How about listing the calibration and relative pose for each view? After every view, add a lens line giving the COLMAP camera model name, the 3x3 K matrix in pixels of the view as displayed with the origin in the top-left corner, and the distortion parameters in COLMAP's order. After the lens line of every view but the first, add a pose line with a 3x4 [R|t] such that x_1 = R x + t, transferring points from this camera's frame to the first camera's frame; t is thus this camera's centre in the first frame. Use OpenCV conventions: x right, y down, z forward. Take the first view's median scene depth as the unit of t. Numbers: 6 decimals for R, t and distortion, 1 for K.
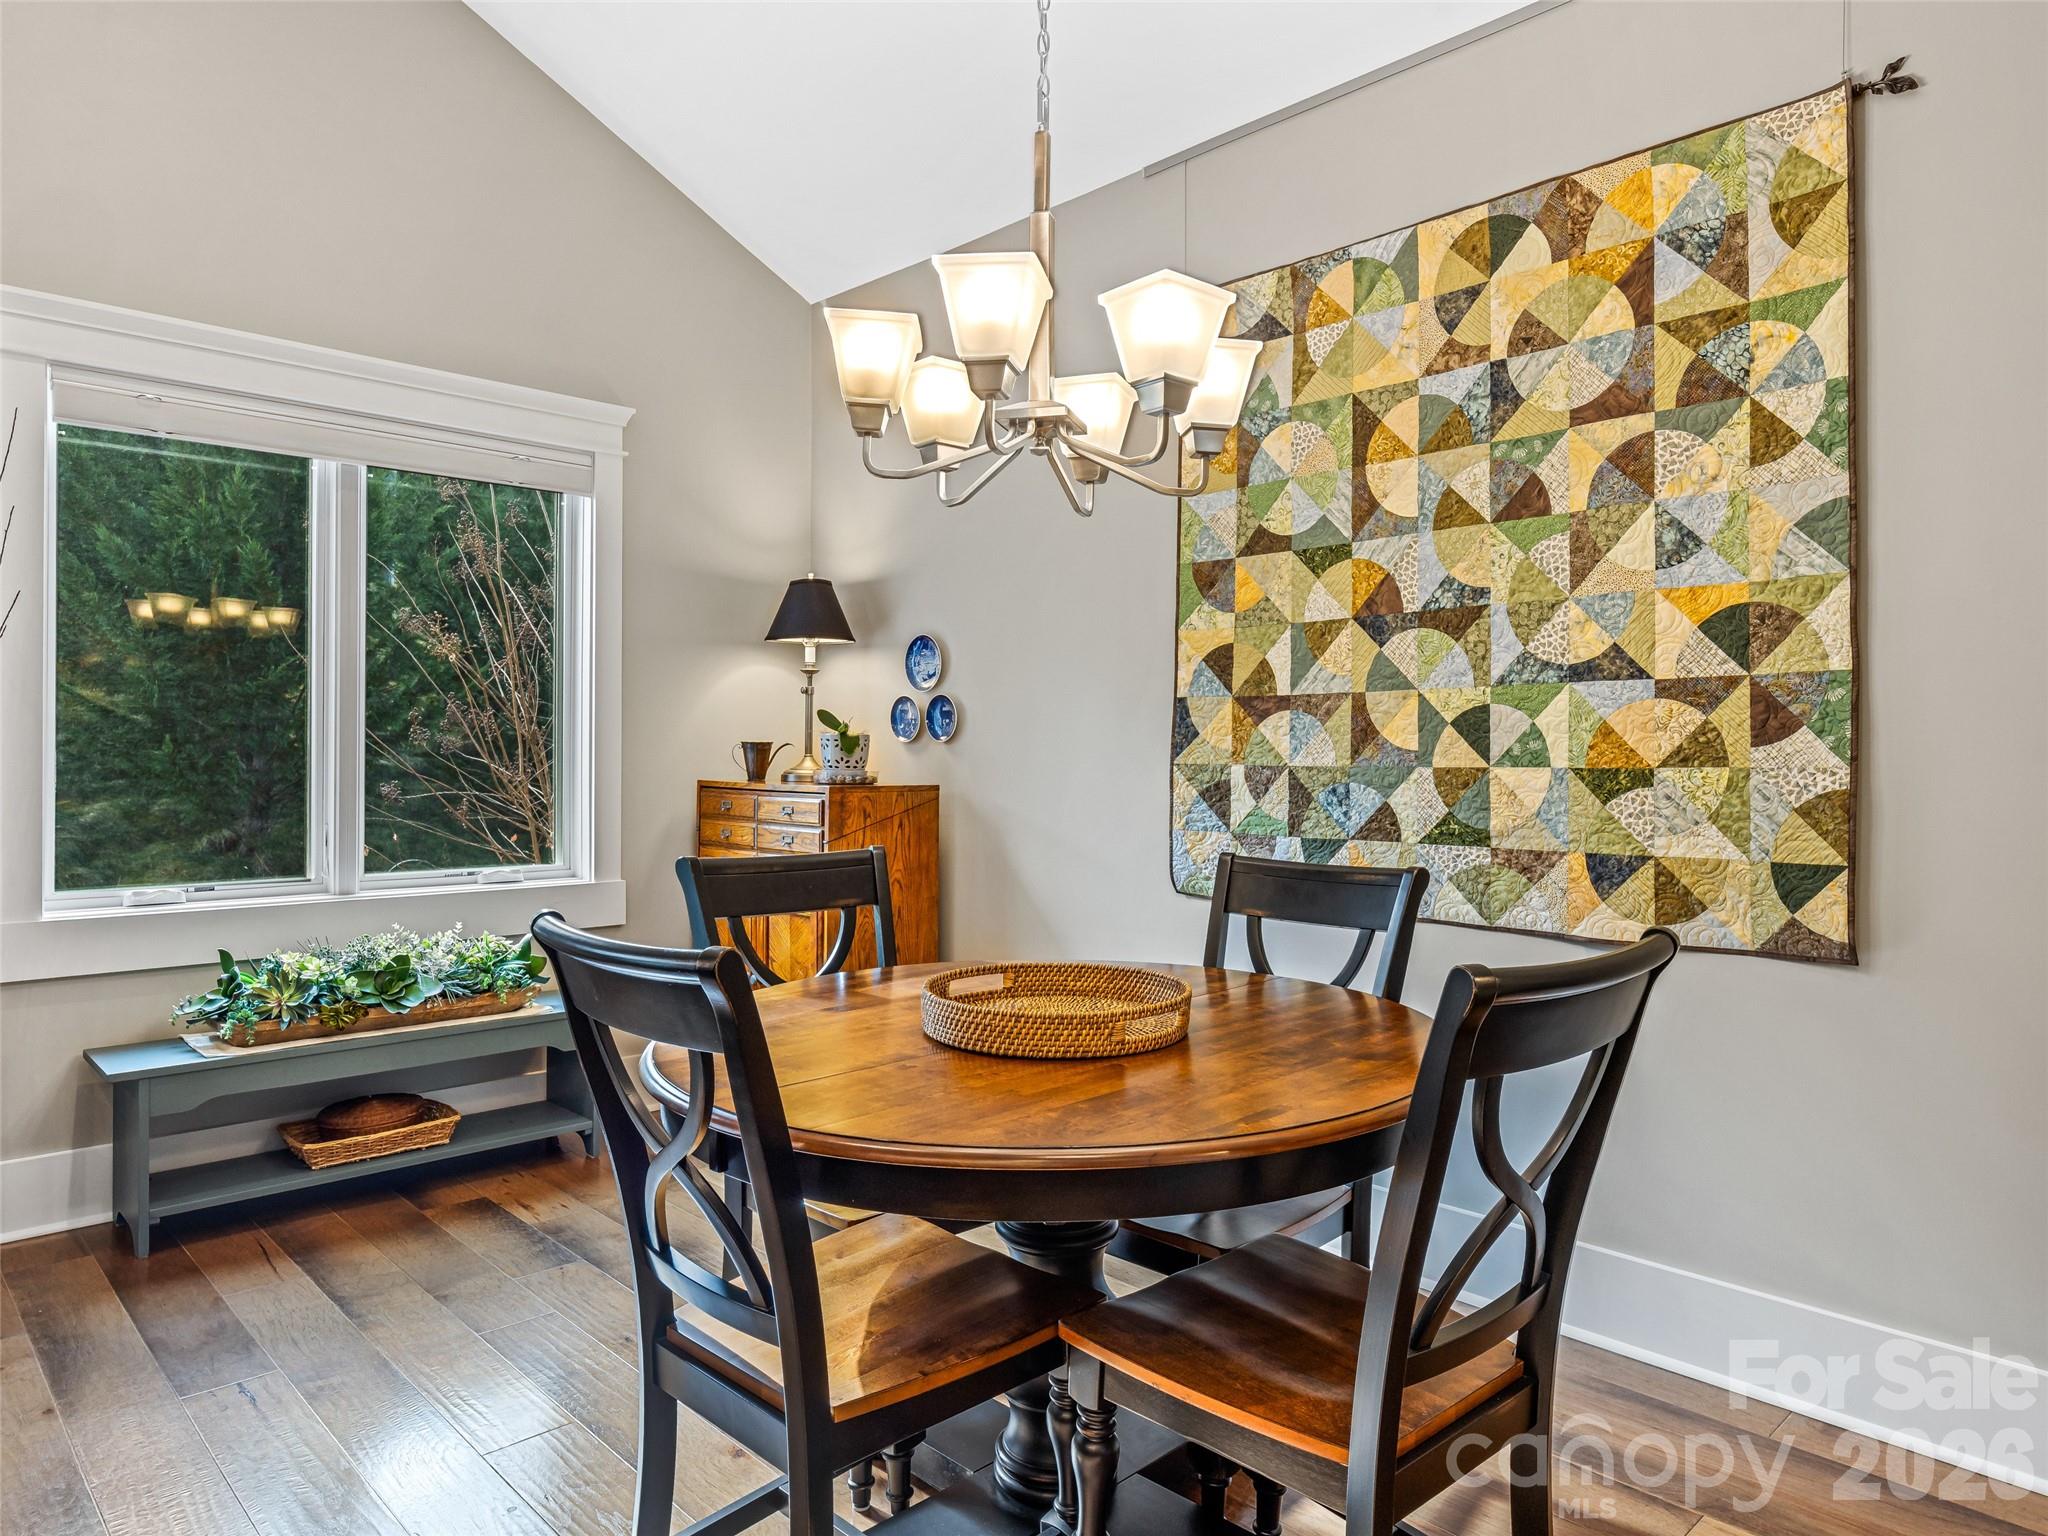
lens RADIAL K [[1273.7, 0, 1099.2], [0, 1273.7, 752.0], [0, 0, 1]] dist [0.004260, -0.002474]
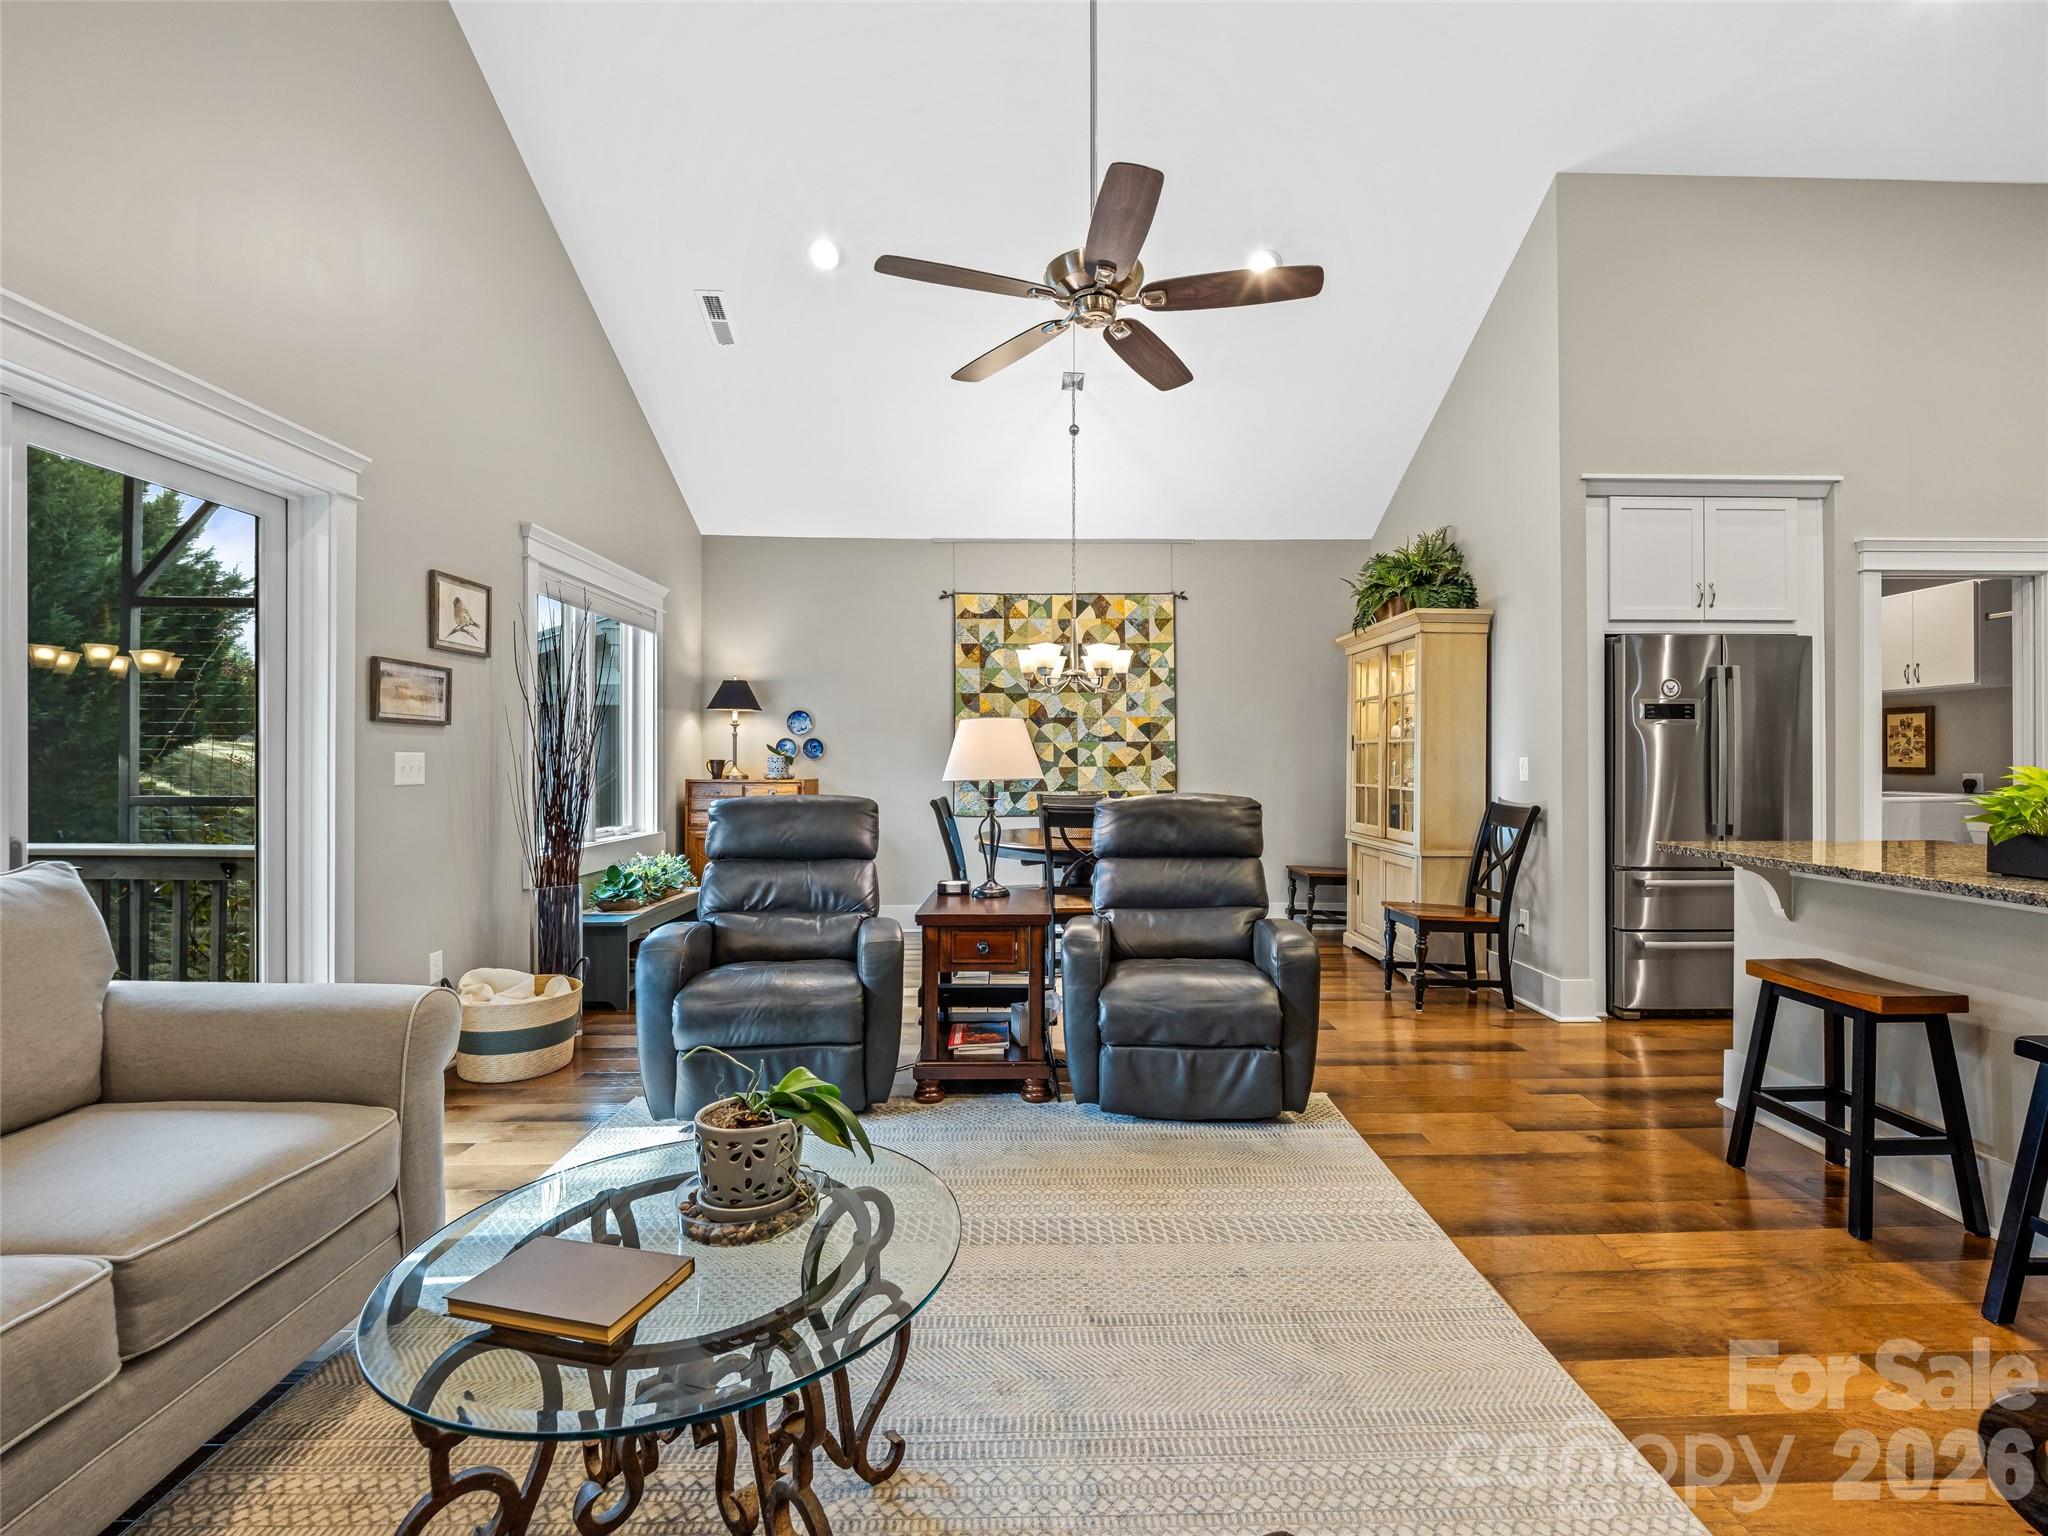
lens RADIAL K [[912.8, 0, 1045.1], [0, 912.8, 766.2], [0, 0, 1]] dist [-0.003105, -0.002497]
pose [[0.700718, -0.010824, 0.713356, -1.446833], [0.006127, 0.999939, 0.009154, -0.011744], [-0.713412, -0.002043, 0.700742, -0.596800]]
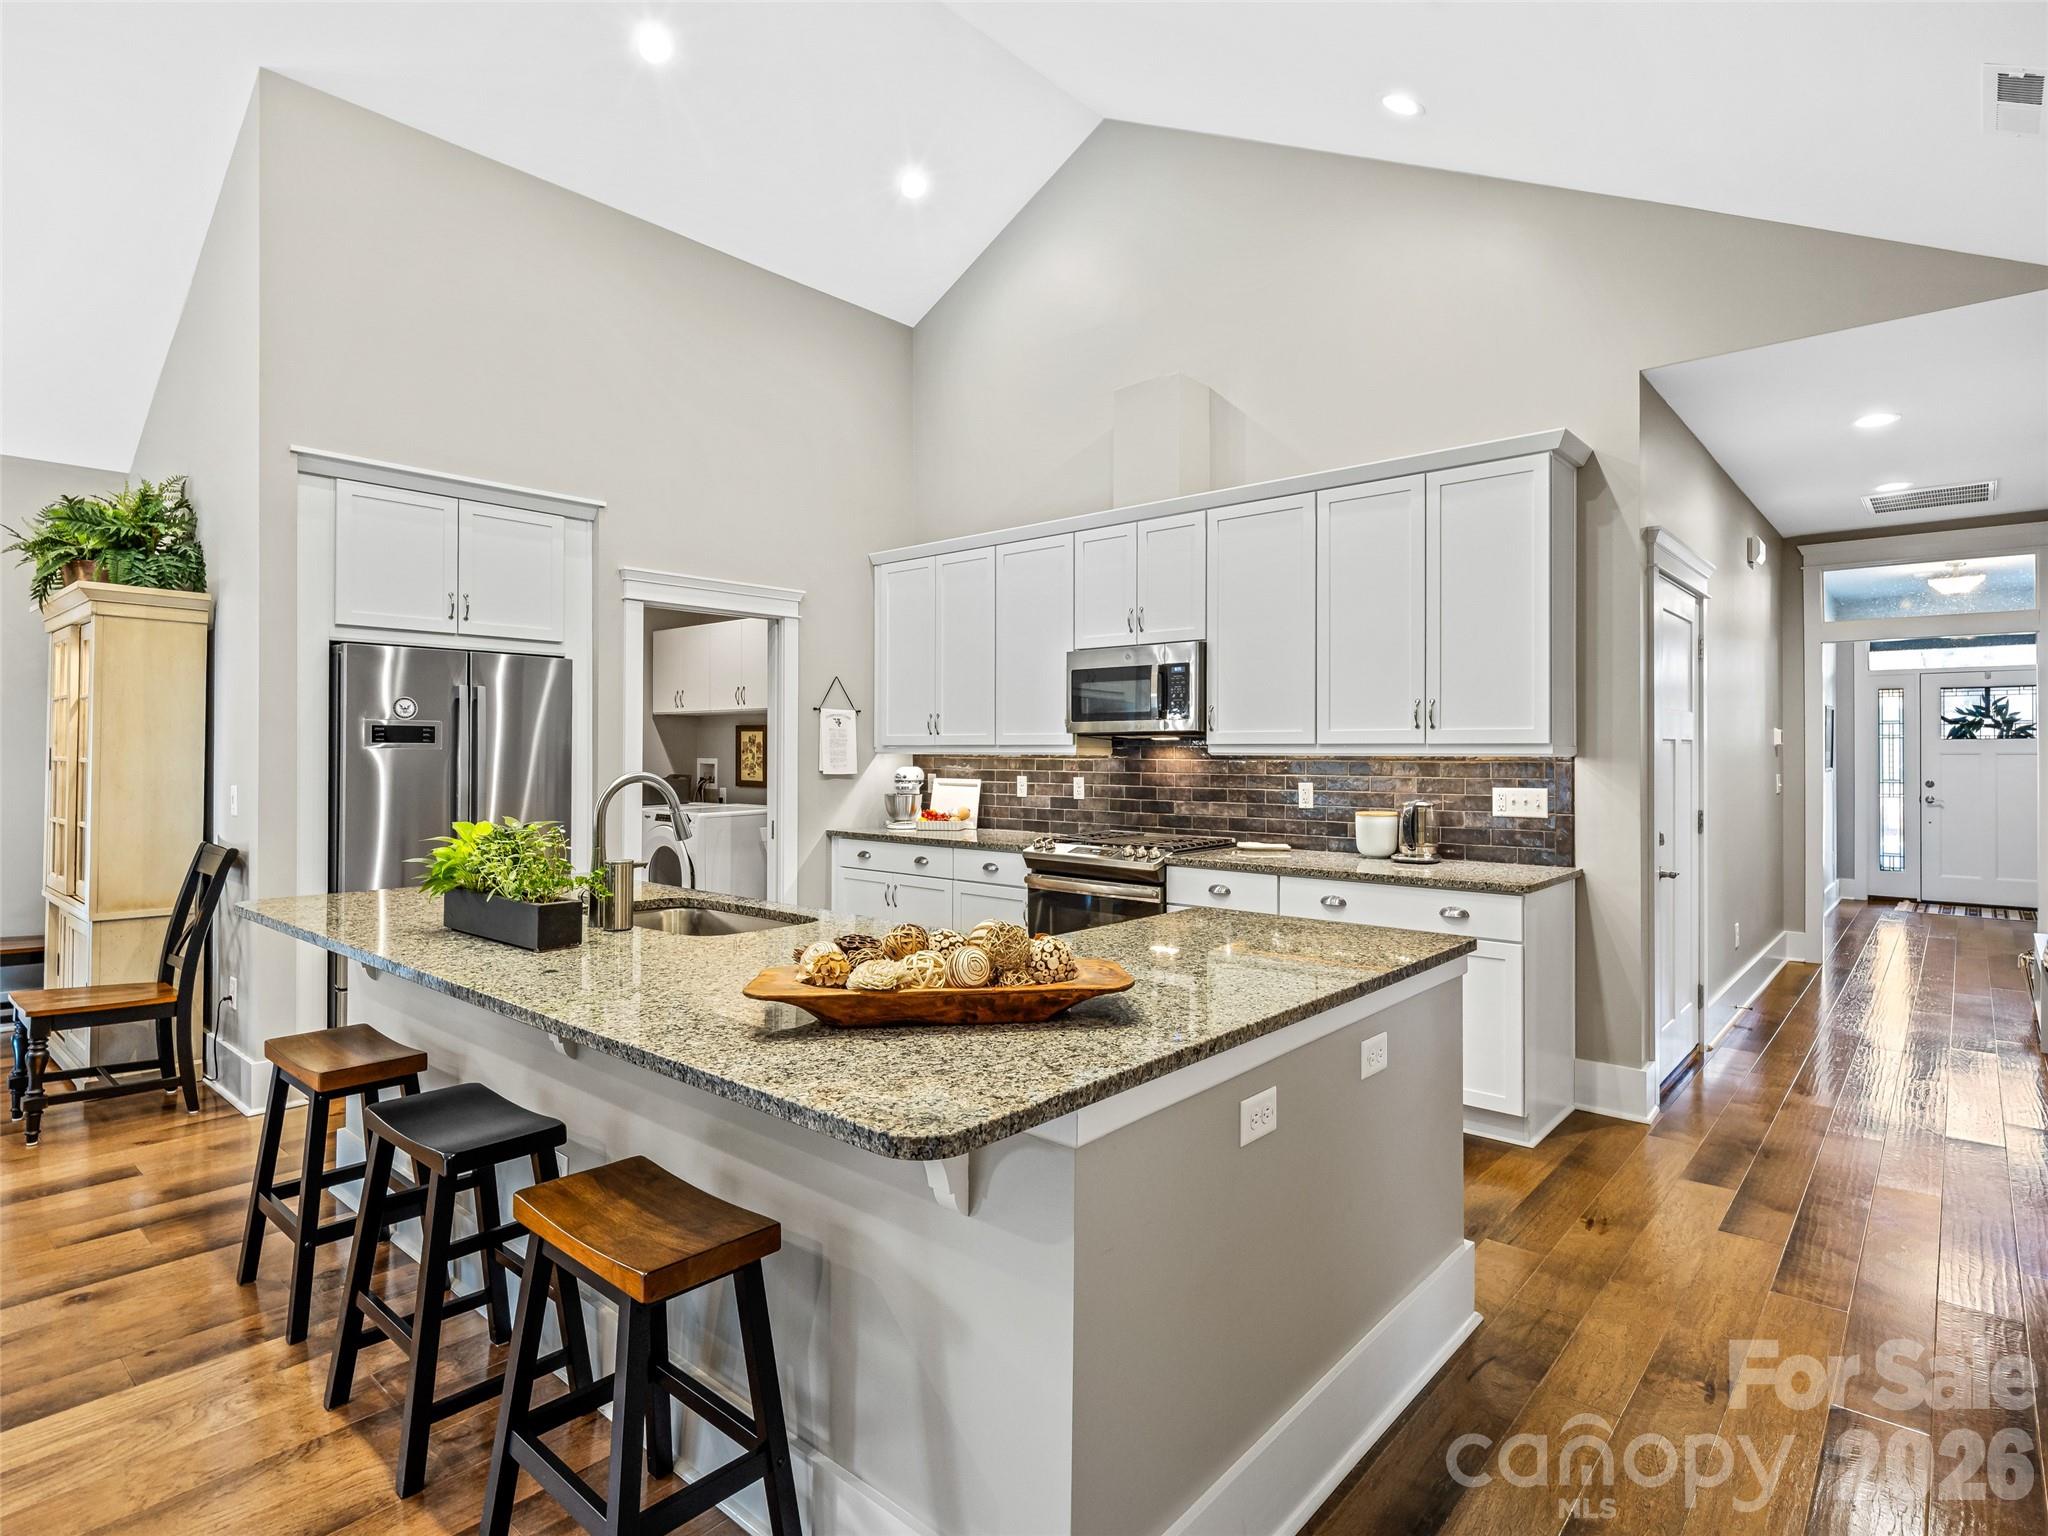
lens RADIAL K [[1068.3, 0, 1053.5], [0, 1068.3, 752.8], [0, 0, 1]] dist [-0.003395, -0.004037]
pose [[-0.072790, -0.006543, 0.997326, -1.272128], [-0.001266, 0.999978, 0.006468, -0.066569], [-0.997346, -0.000792, -0.072797, -1.122020]]
